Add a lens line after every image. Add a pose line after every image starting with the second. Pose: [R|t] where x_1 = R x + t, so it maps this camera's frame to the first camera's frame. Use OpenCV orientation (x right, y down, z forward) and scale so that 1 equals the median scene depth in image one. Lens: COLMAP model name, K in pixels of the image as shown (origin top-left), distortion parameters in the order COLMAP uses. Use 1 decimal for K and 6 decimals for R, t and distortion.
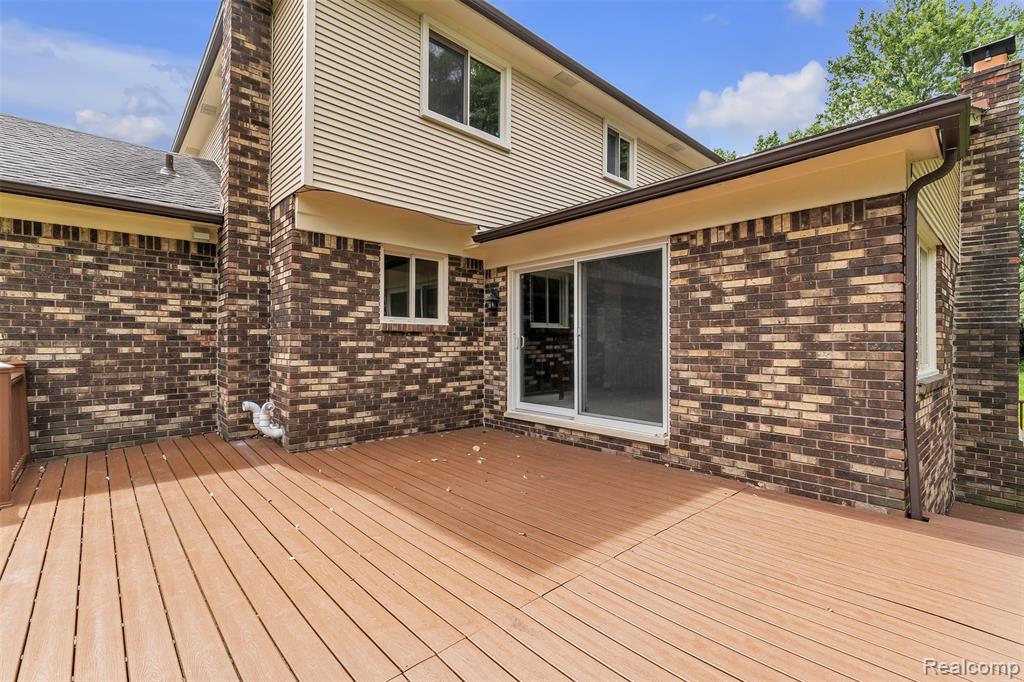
lens RADIAL K [[450.9, 0, 516.5], [0, 450.9, 342.9], [0, 0, 1]] dist [0.006036, -0.000094]
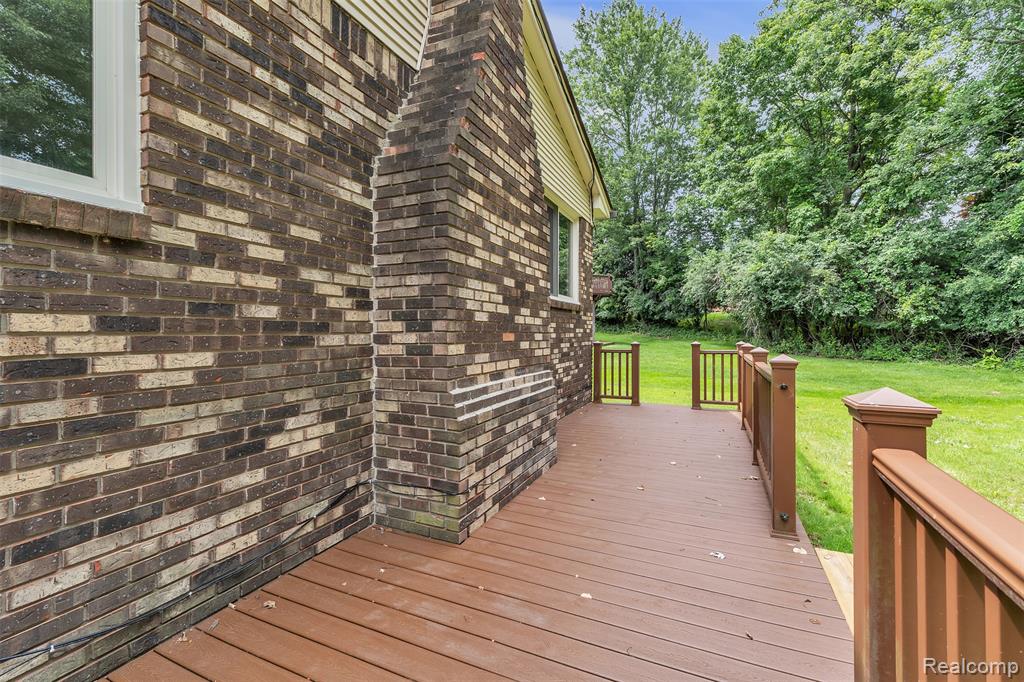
lens RADIAL K [[438.3, 0, 504.4], [0, 438.3, 336.2], [0, 0, 1]] dist [-0.000581, 0.000517]
pose [[0.925160, -0.010865, 0.379422, 1.055376], [0.004890, 0.999848, 0.016707, 0.156306], [-0.379546, -0.013602, 0.925073, 0.581531]]
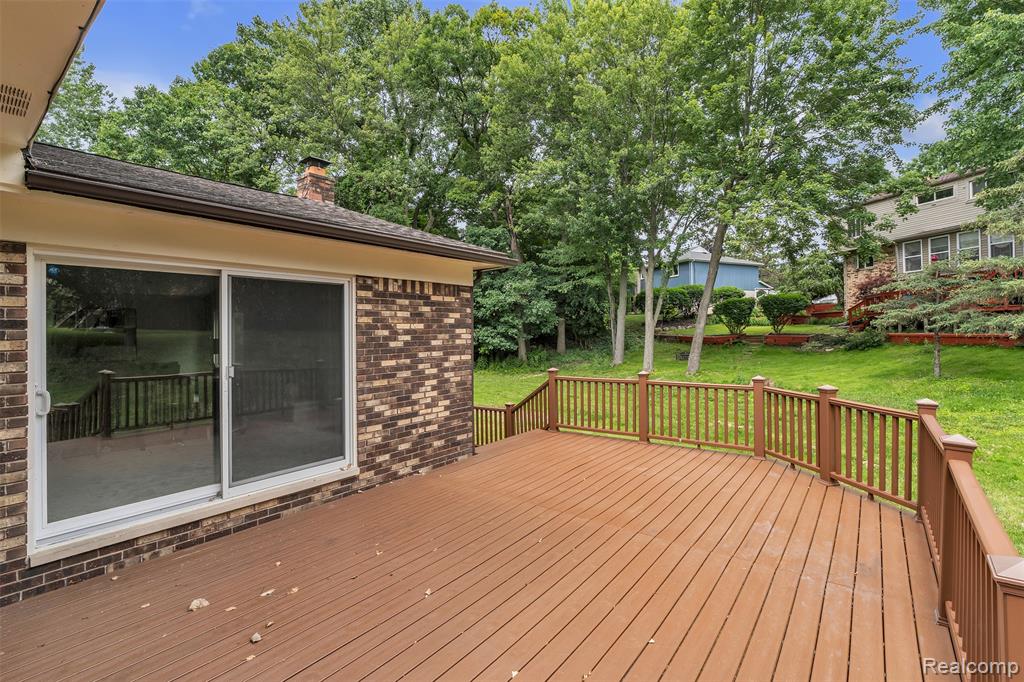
lens RADIAL K [[466.2, 0, 508.9], [0, 466.2, 332.5], [0, 0, 1]] dist [-0.010340, 0.000307]
pose [[-0.151749, -0.007068, 0.988394, -0.720667], [0.009539, 0.999917, 0.008615, -0.098991], [-0.988373, 0.010735, -0.151669, 0.736095]]
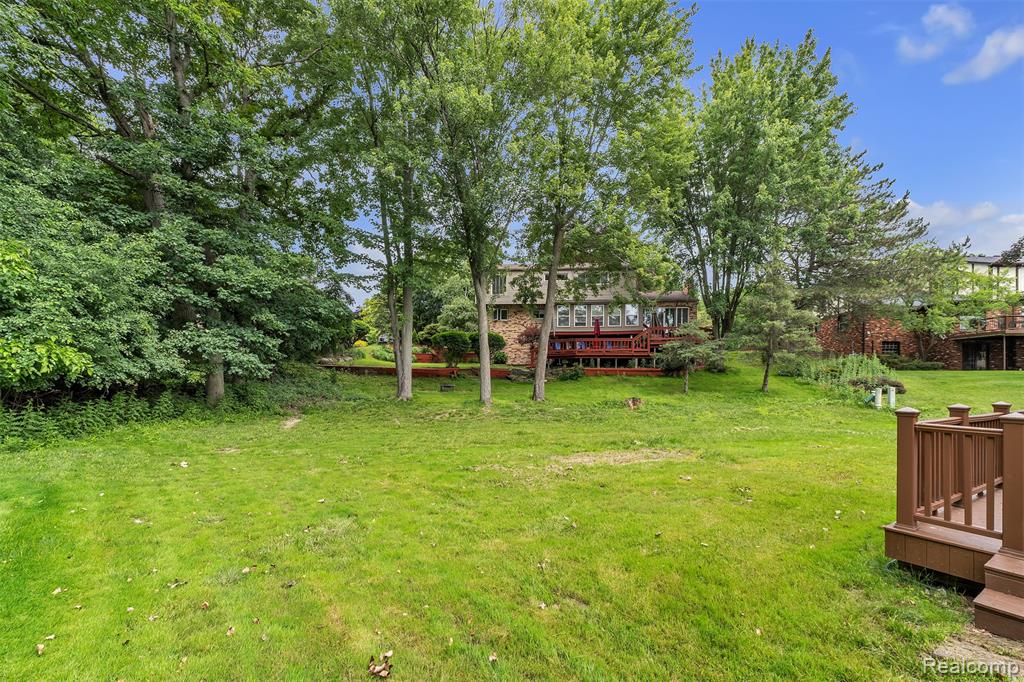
lens RADIAL K [[438.3, 0, 505.5], [0, 438.3, 387.0], [0, 0, 1]] dist [-0.000581, 0.000517]
pose [[-0.983519, -0.020539, 0.179637, 2.773769], [-0.017972, 0.999712, 0.015901, 0.150320], [-0.179911, 0.012411, -0.983605, 2.400694]]
